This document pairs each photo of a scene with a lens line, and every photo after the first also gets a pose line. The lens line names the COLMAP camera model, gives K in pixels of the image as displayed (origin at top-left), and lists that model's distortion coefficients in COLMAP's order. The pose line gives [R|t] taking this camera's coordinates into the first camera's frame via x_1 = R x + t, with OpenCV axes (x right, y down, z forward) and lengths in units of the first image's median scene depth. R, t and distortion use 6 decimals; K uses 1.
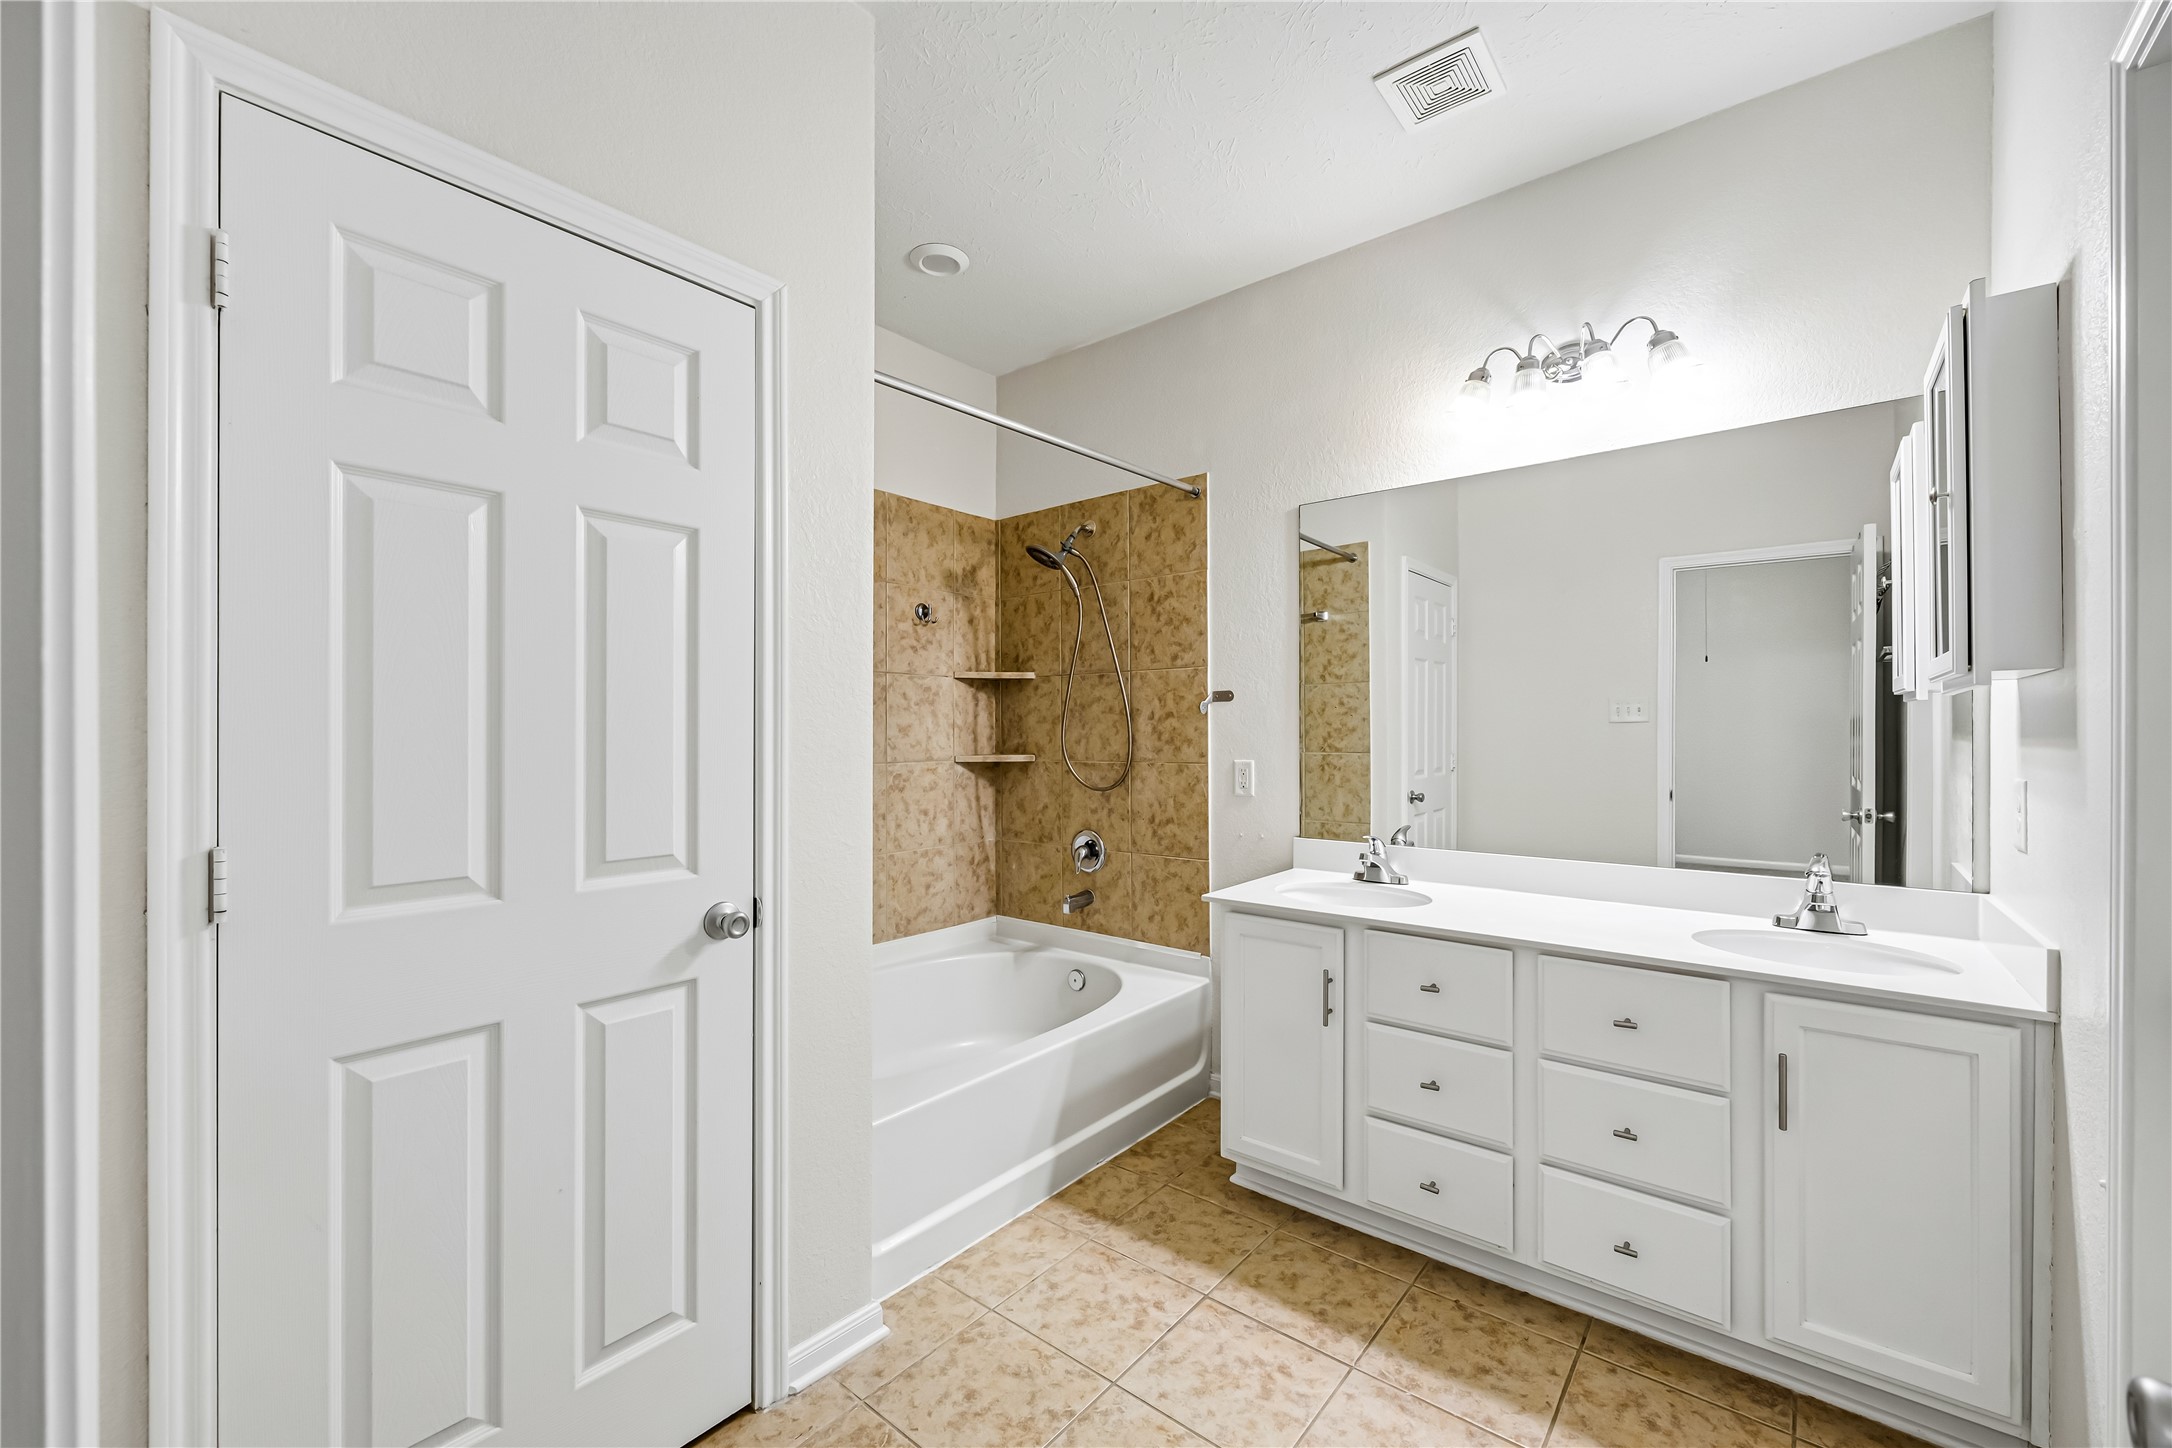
lens RADIAL K [[878.3, 0, 1089.4], [0, 878.3, 723.7], [0, 0, 1]] dist [0.002528, -0.001388]
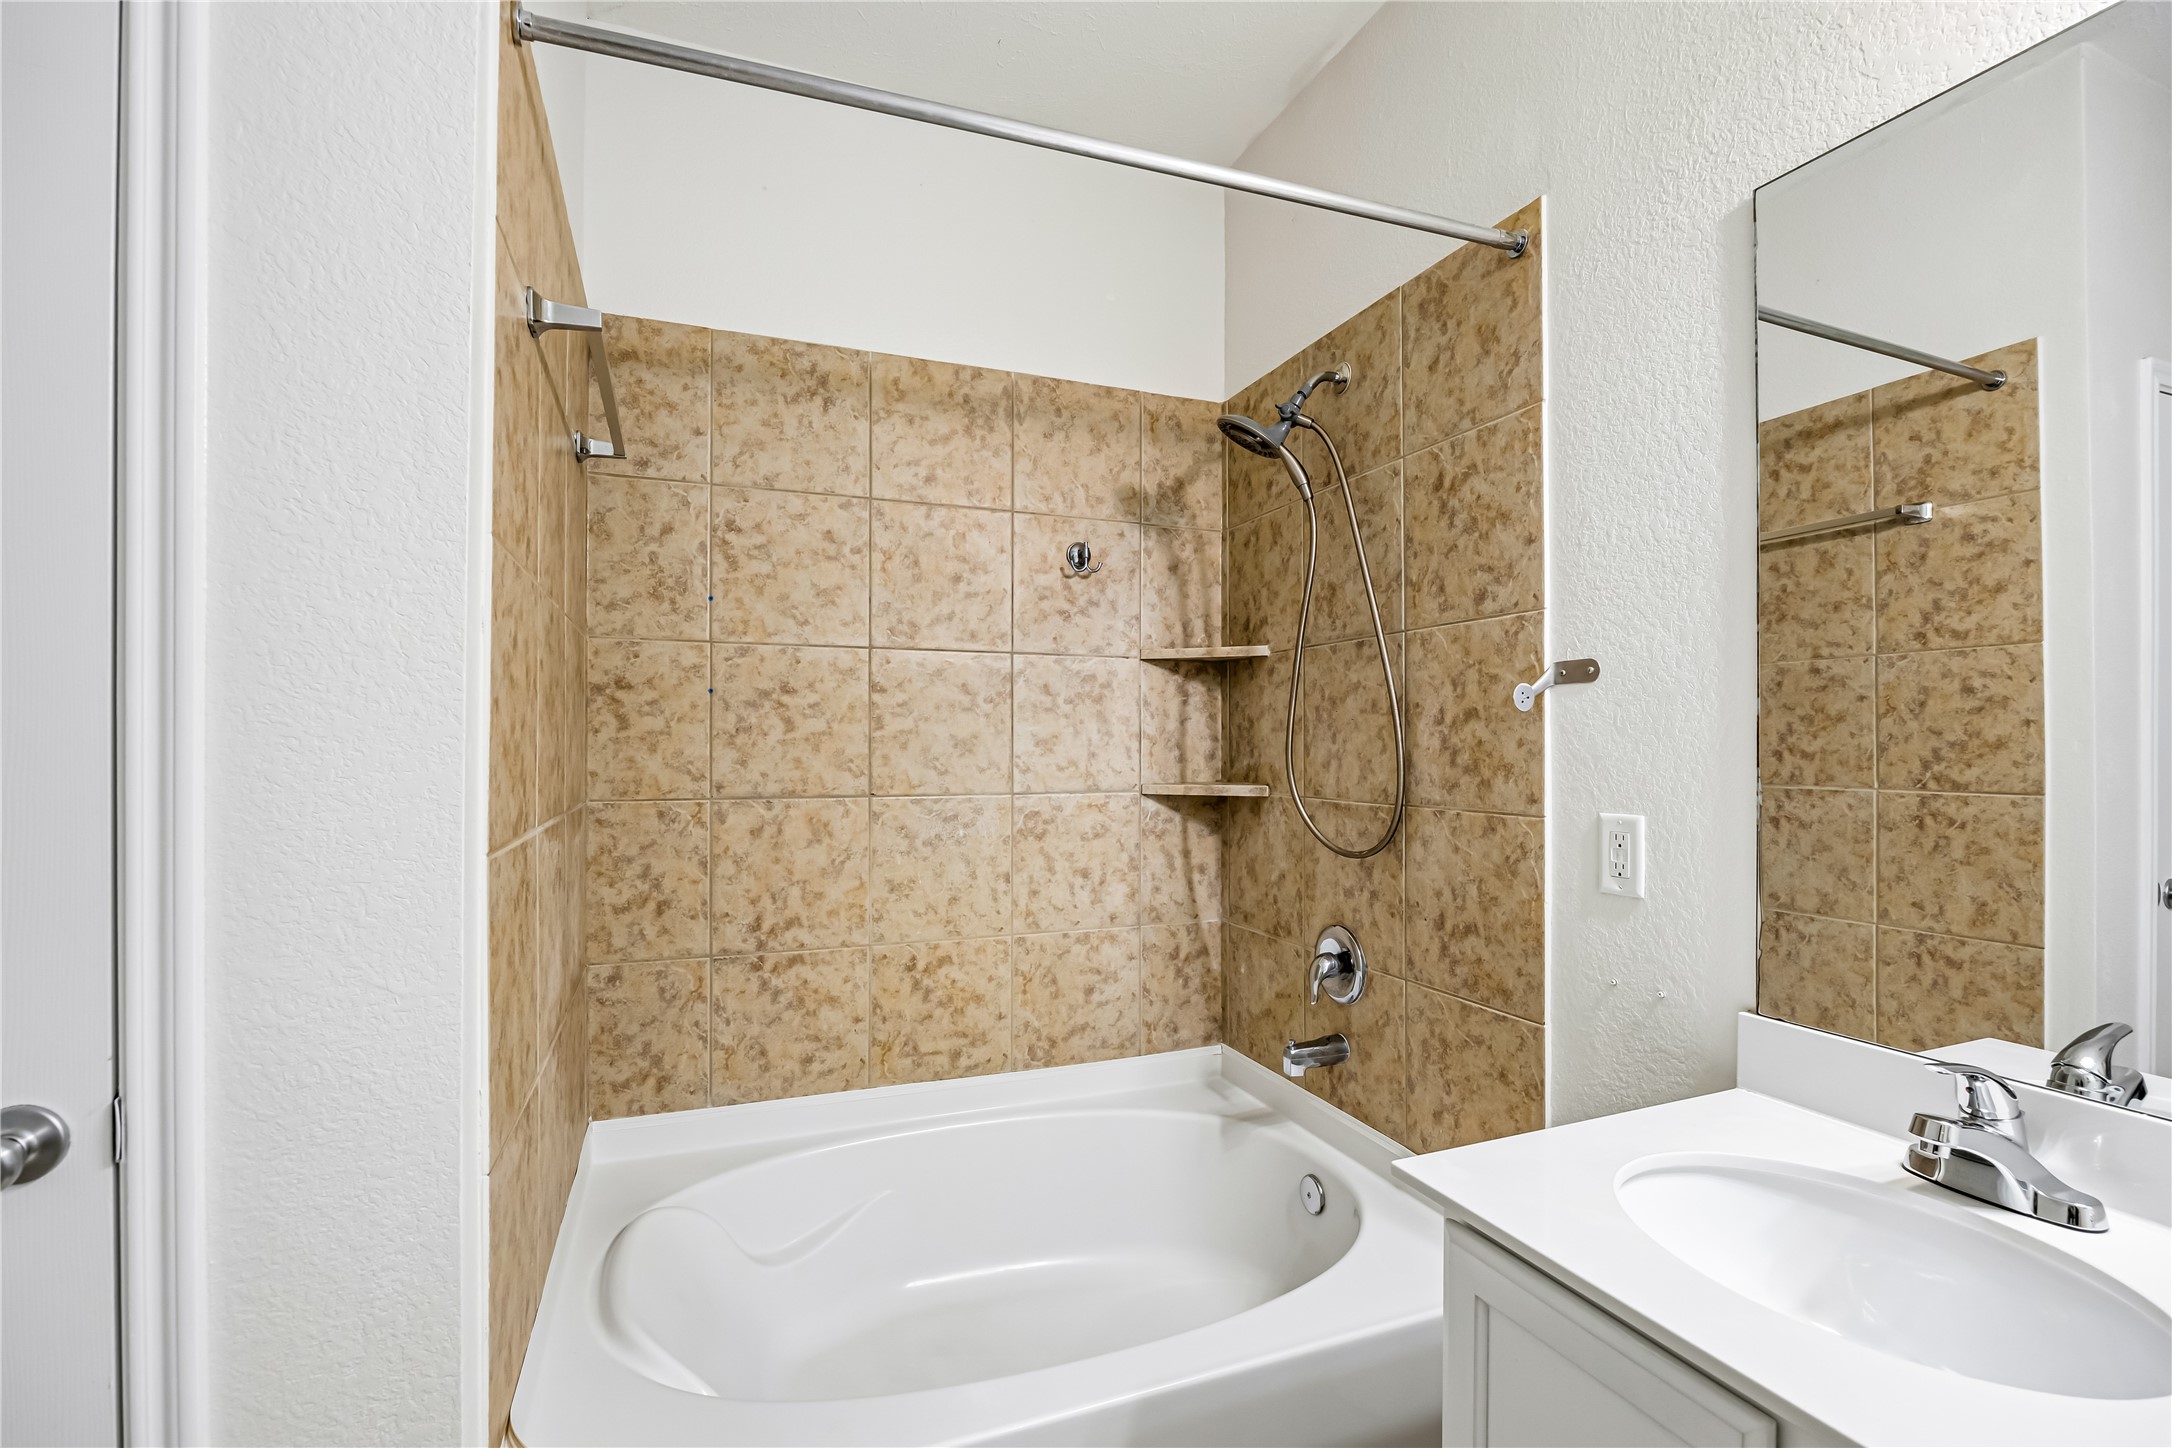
lens RADIAL K [[985.5, 0, 1077.2], [0, 985.5, 734.6], [0, 0, 1]] dist [-0.014342, 0.000656]
pose [[0.873187, -0.000018, -0.487385, 0.156252], [0.000898, 0.999998, 0.001573, 0.000280], [0.487384, -0.001811, 0.873186, 0.384287]]
